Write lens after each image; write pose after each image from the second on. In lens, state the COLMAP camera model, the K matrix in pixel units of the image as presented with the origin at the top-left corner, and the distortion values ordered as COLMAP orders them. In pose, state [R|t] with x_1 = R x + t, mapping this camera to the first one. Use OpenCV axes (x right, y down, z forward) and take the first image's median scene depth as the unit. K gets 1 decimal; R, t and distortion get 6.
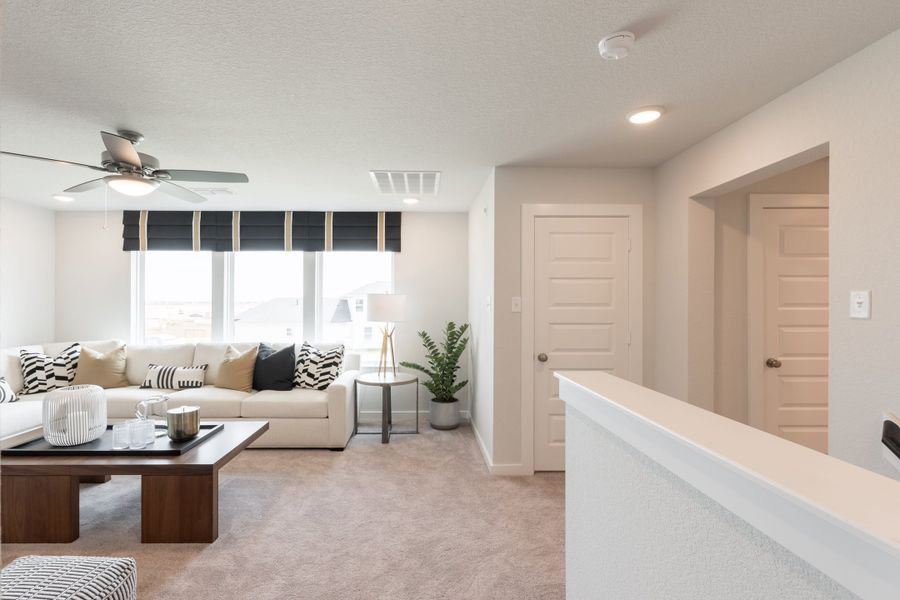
lens RADIAL K [[361.3, 0, 436.8], [0, 361.3, 305.2], [0, 0, 1]] dist [-0.001201, -0.001280]
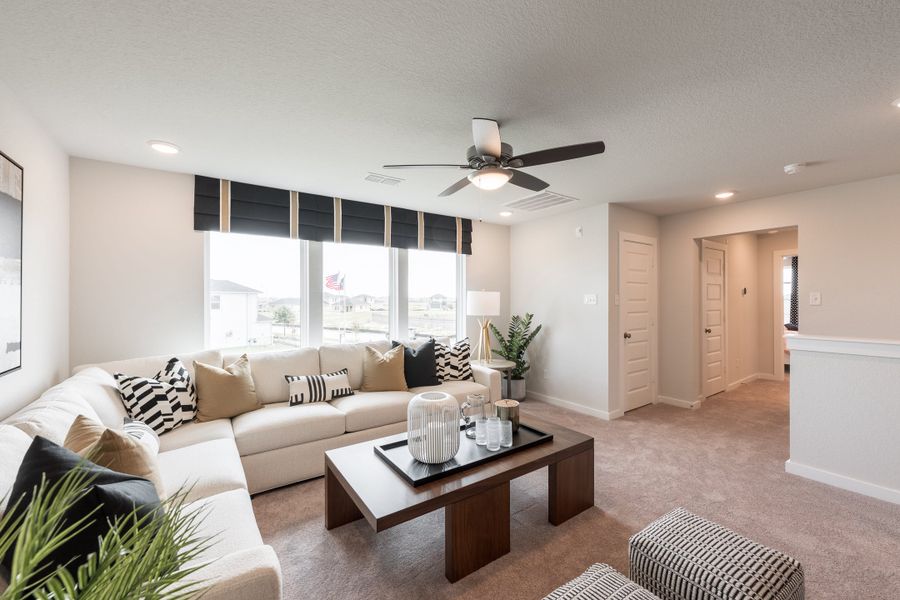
lens RADIAL K [[361.3, 0, 424.8], [0, 361.3, 293.8], [0, 0, 1]] dist [-0.001201, -0.001280]
pose [[0.843752, 0.003186, 0.536723, -0.995339], [0.002740, 0.999944, -0.010244, -0.011968], [-0.536726, 0.010114, 0.843696, 0.147045]]
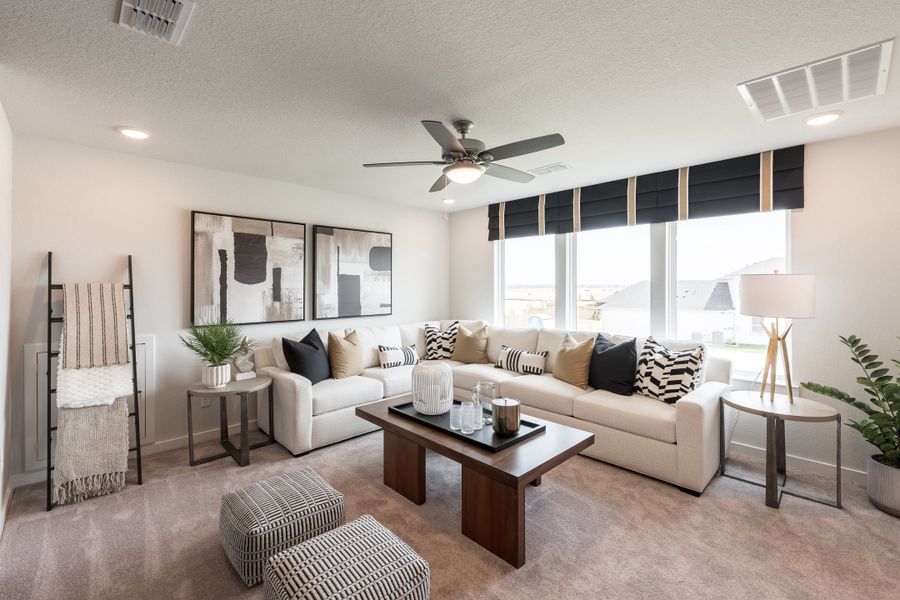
lens RADIAL K [[402.1, 0, 485.2], [0, 402.1, 284.5], [0, 0, 1]] dist [0.000779, 0.000324]
pose [[0.711649, -0.003678, -0.702526, -0.001625], [-0.004537, 0.999941, -0.009831, -0.003378], [0.702521, 0.010184, 0.711590, 0.126963]]
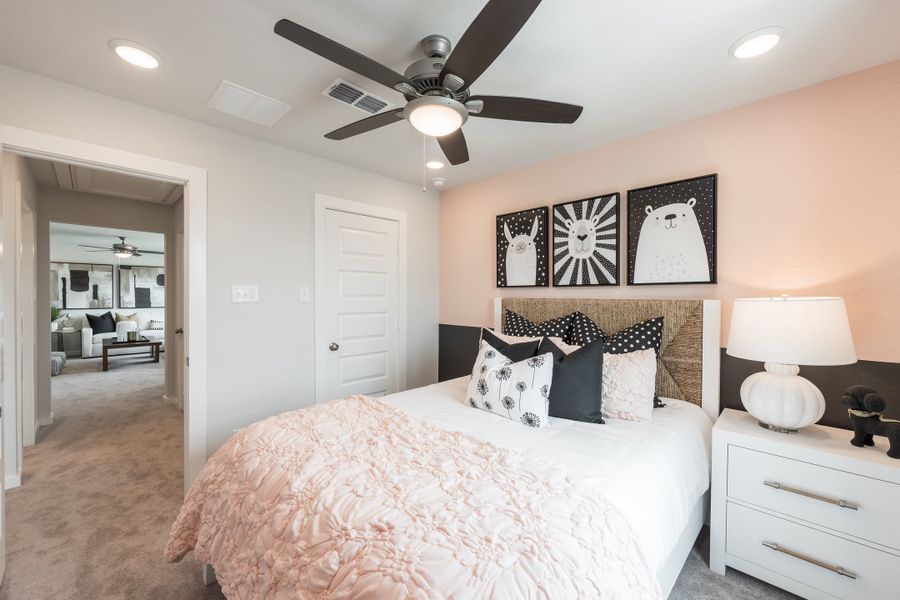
lens RADIAL K [[361.3, 0, 462.6], [0, 361.3, 304.2], [0, 0, 1]] dist [-0.001201, -0.001280]
pose [[0.708988, 0.027831, -0.704671, 1.961371], [-0.017799, 0.999609, 0.021572, -0.024818], [0.704996, -0.002752, 0.709206, 0.516197]]
